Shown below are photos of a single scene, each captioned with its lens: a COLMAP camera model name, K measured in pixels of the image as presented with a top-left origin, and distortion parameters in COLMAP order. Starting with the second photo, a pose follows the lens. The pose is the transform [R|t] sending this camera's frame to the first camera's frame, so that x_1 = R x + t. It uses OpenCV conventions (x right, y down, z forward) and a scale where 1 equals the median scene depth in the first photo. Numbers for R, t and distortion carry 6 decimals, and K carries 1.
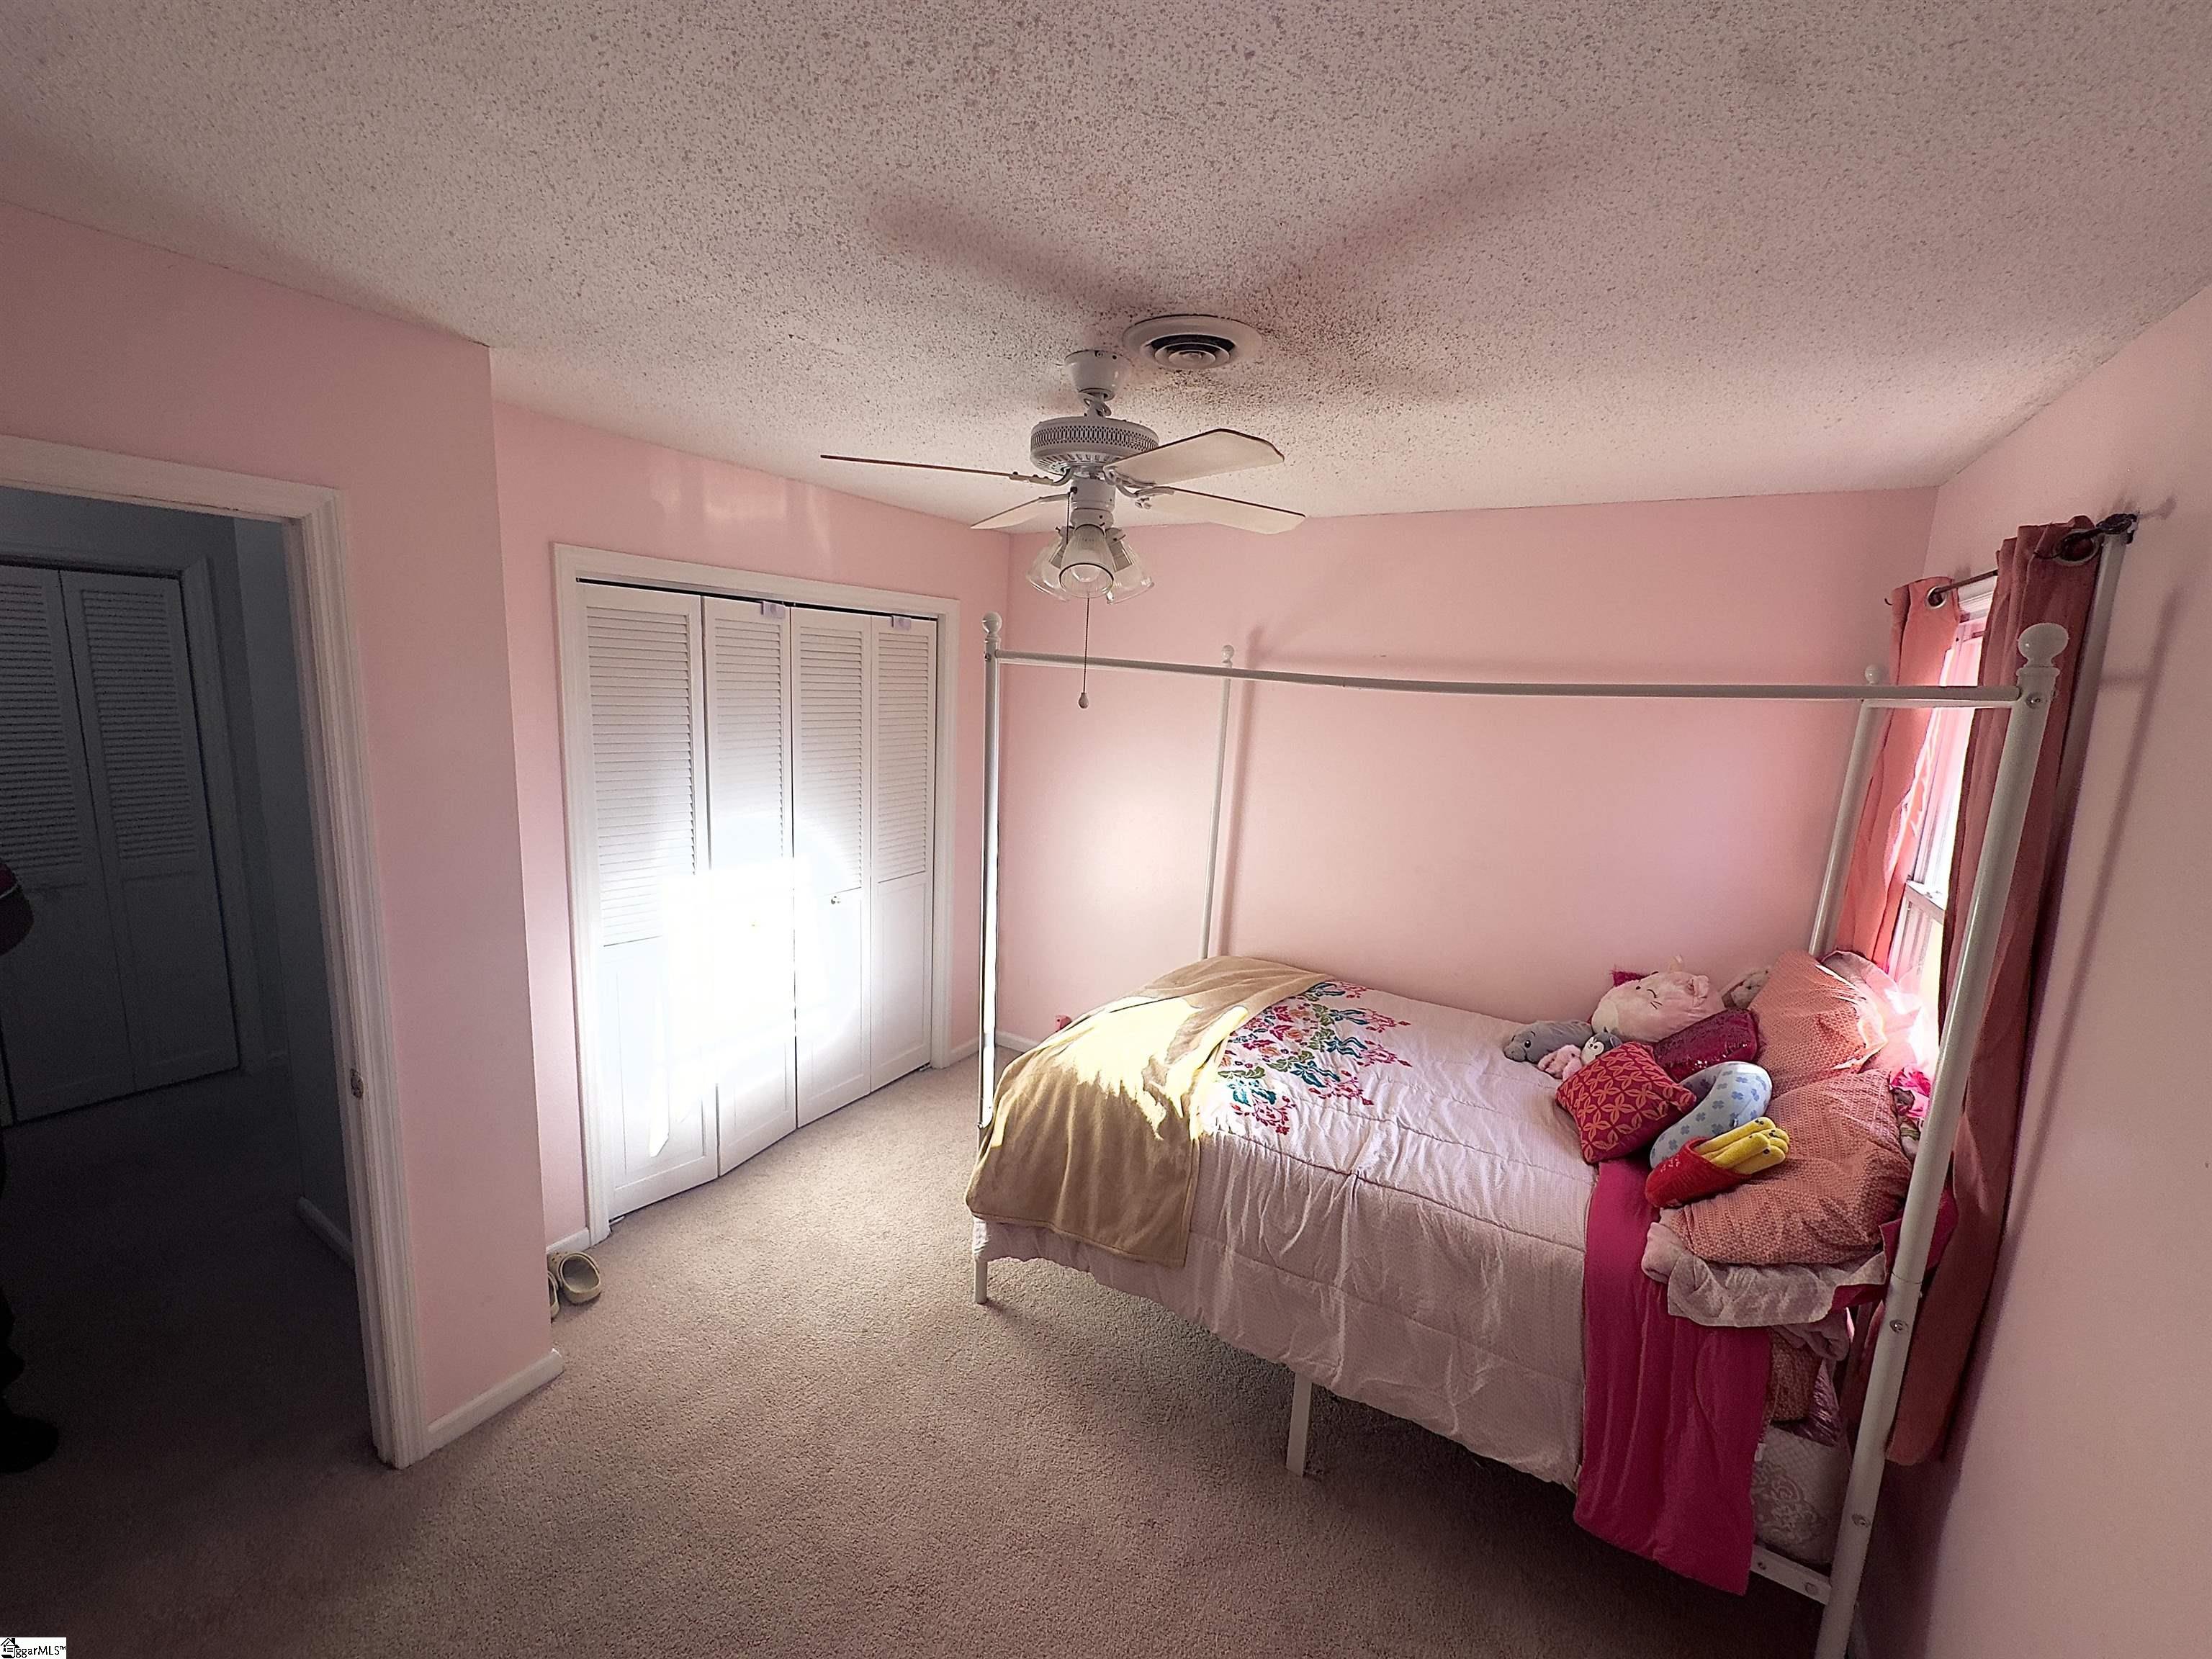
lens RADIAL K [[893.7, 0, 1103.6], [0, 893.7, 835.3], [0, 0, 1]] dist [-0.000683, -0.000054]
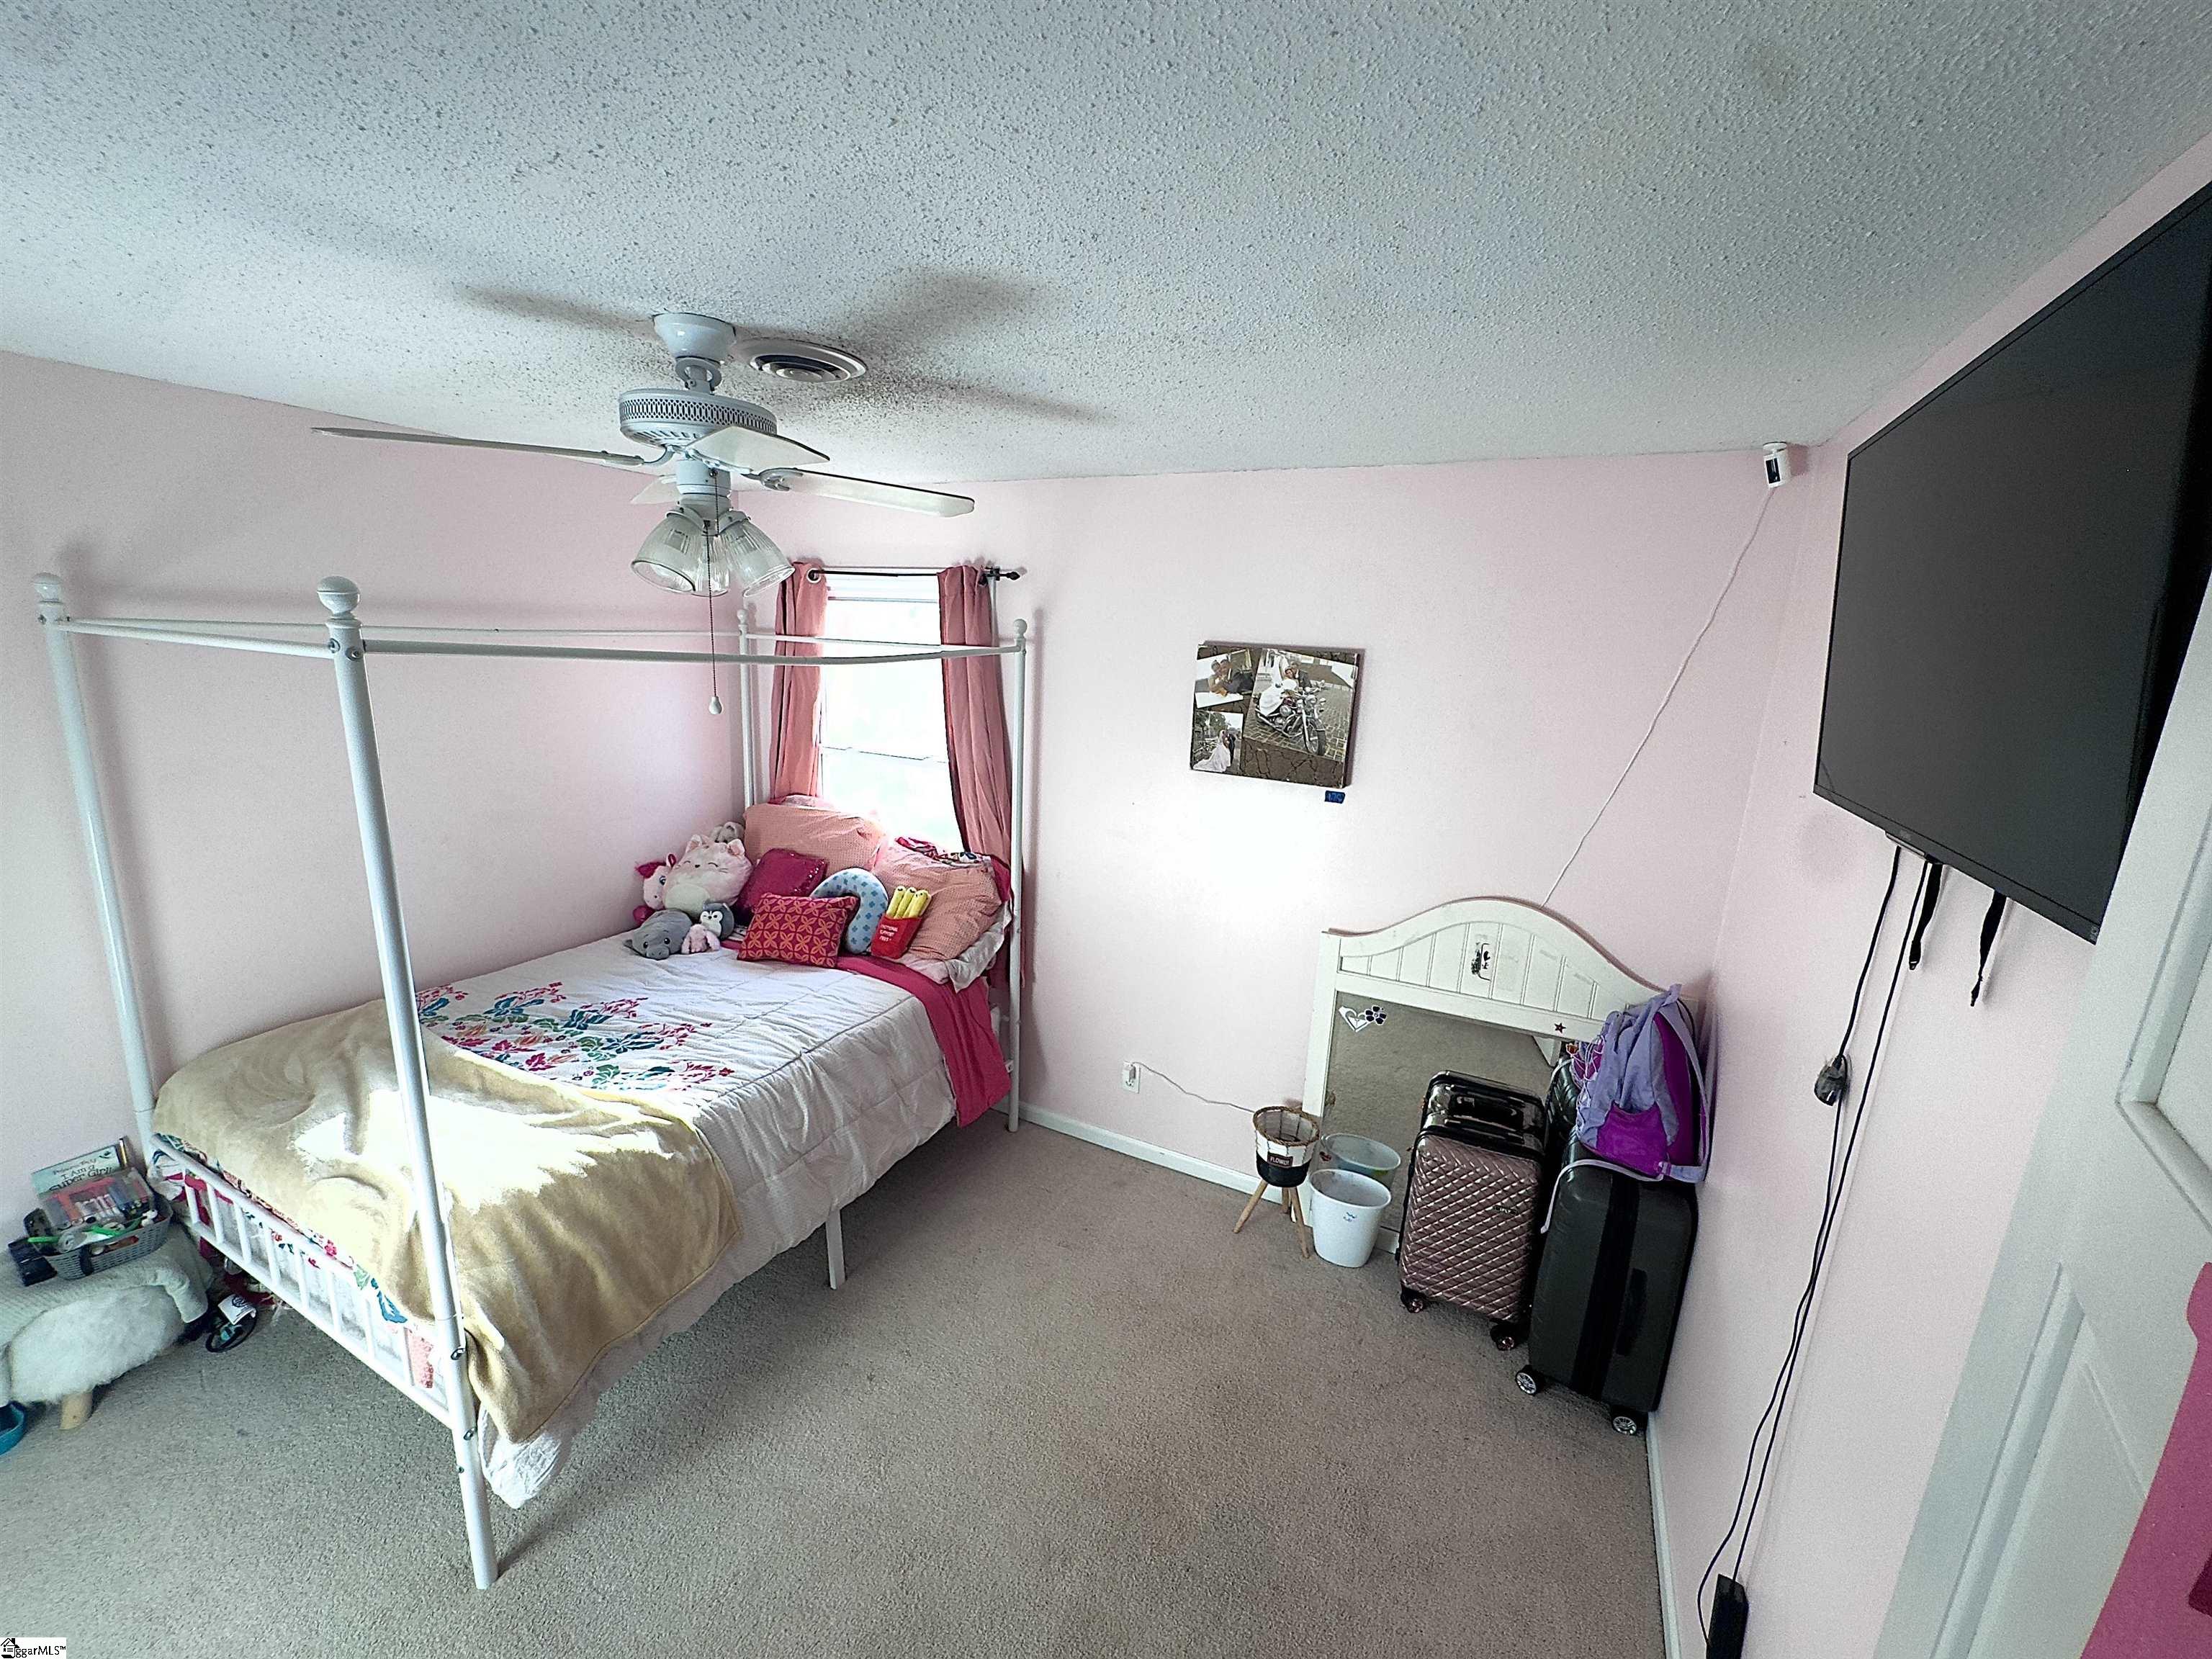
lens RADIAL K [[893.7, 0, 1103.6], [0, 893.7, 835.3], [0, 0, 1]] dist [-0.000683, -0.000054]
pose [[-0.087819, -0.275097, 0.957397, -0.803006], [0.128225, 0.949993, 0.284731, -0.193723], [-0.987849, 0.147767, -0.048153, 0.561207]]
